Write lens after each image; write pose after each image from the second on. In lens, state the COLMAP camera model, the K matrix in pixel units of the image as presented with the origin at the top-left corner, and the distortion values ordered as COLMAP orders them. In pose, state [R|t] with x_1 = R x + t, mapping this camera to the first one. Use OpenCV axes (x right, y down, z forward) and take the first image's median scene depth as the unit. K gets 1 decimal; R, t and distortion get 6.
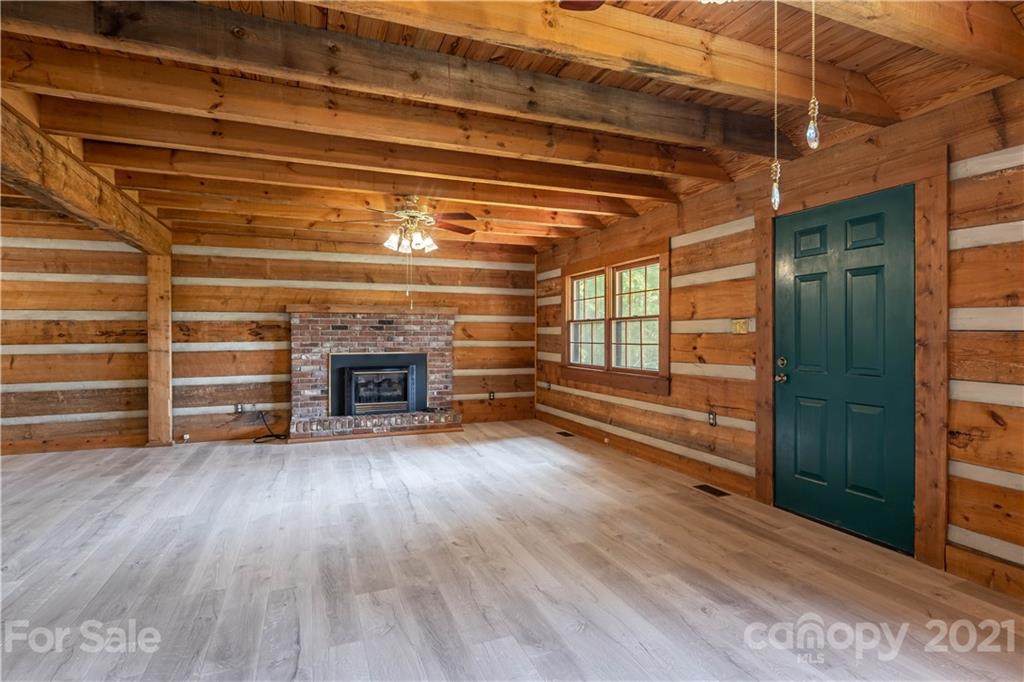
lens RADIAL K [[516.1, 0, 512.6], [0, 516.1, 338.3], [0, 0, 1]] dist [-0.000835, -0.000191]
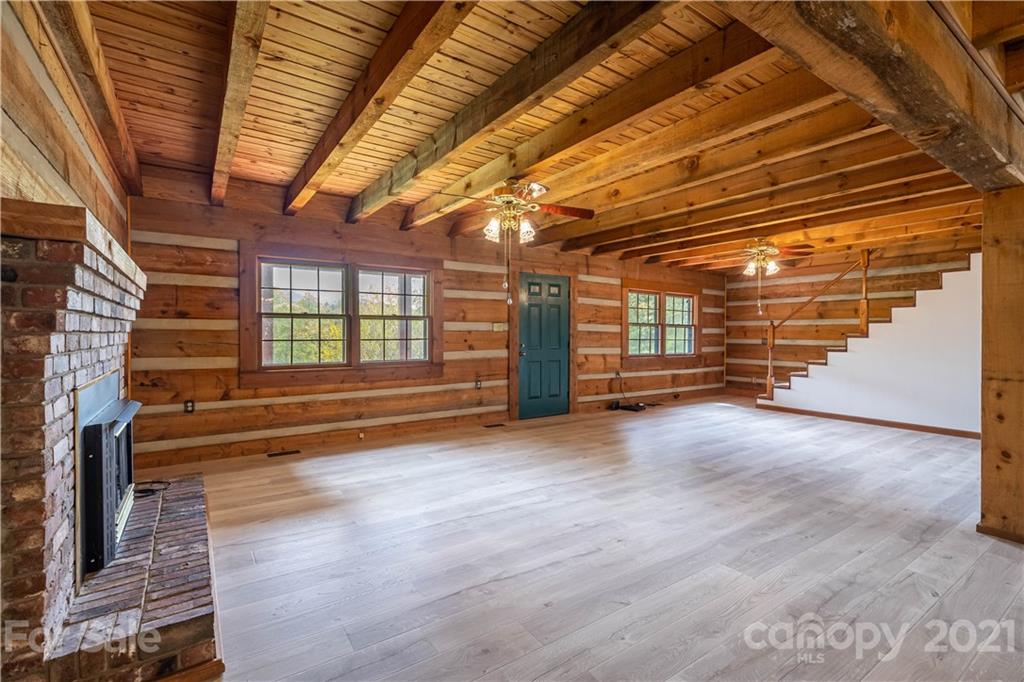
lens RADIAL K [[462.8, 0, 517.6], [0, 462.8, 334.1], [0, 0, 1]] dist [0.002100, -0.000112]
pose [[-0.228090, -0.003394, 0.973634, -0.817524], [0.003182, 0.999986, 0.004231, -0.004353], [-0.973635, 0.004063, -0.228076, 0.962390]]
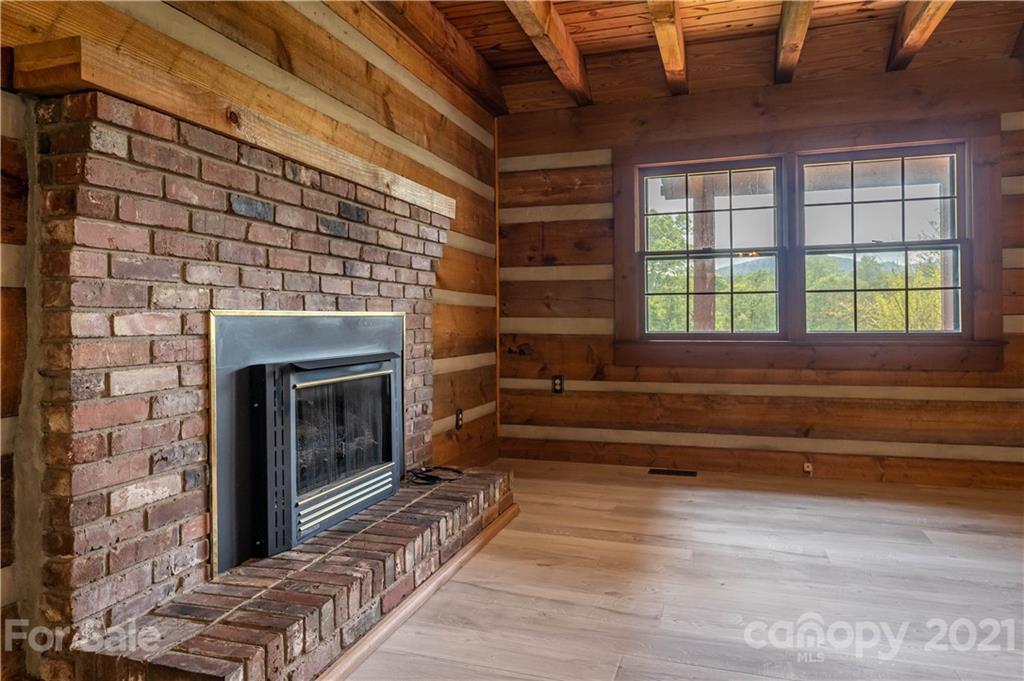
lens RADIAL K [[666.6, 0, 509.7], [0, 666.6, 315.9], [0, 0, 1]] dist [0.005719, 0.002419]
pose [[0.639259, 0.001261, 0.768991, -0.602741], [0.010154, 0.999898, -0.010080, 0.042880], [-0.768925, 0.014252, 0.639180, 0.834032]]
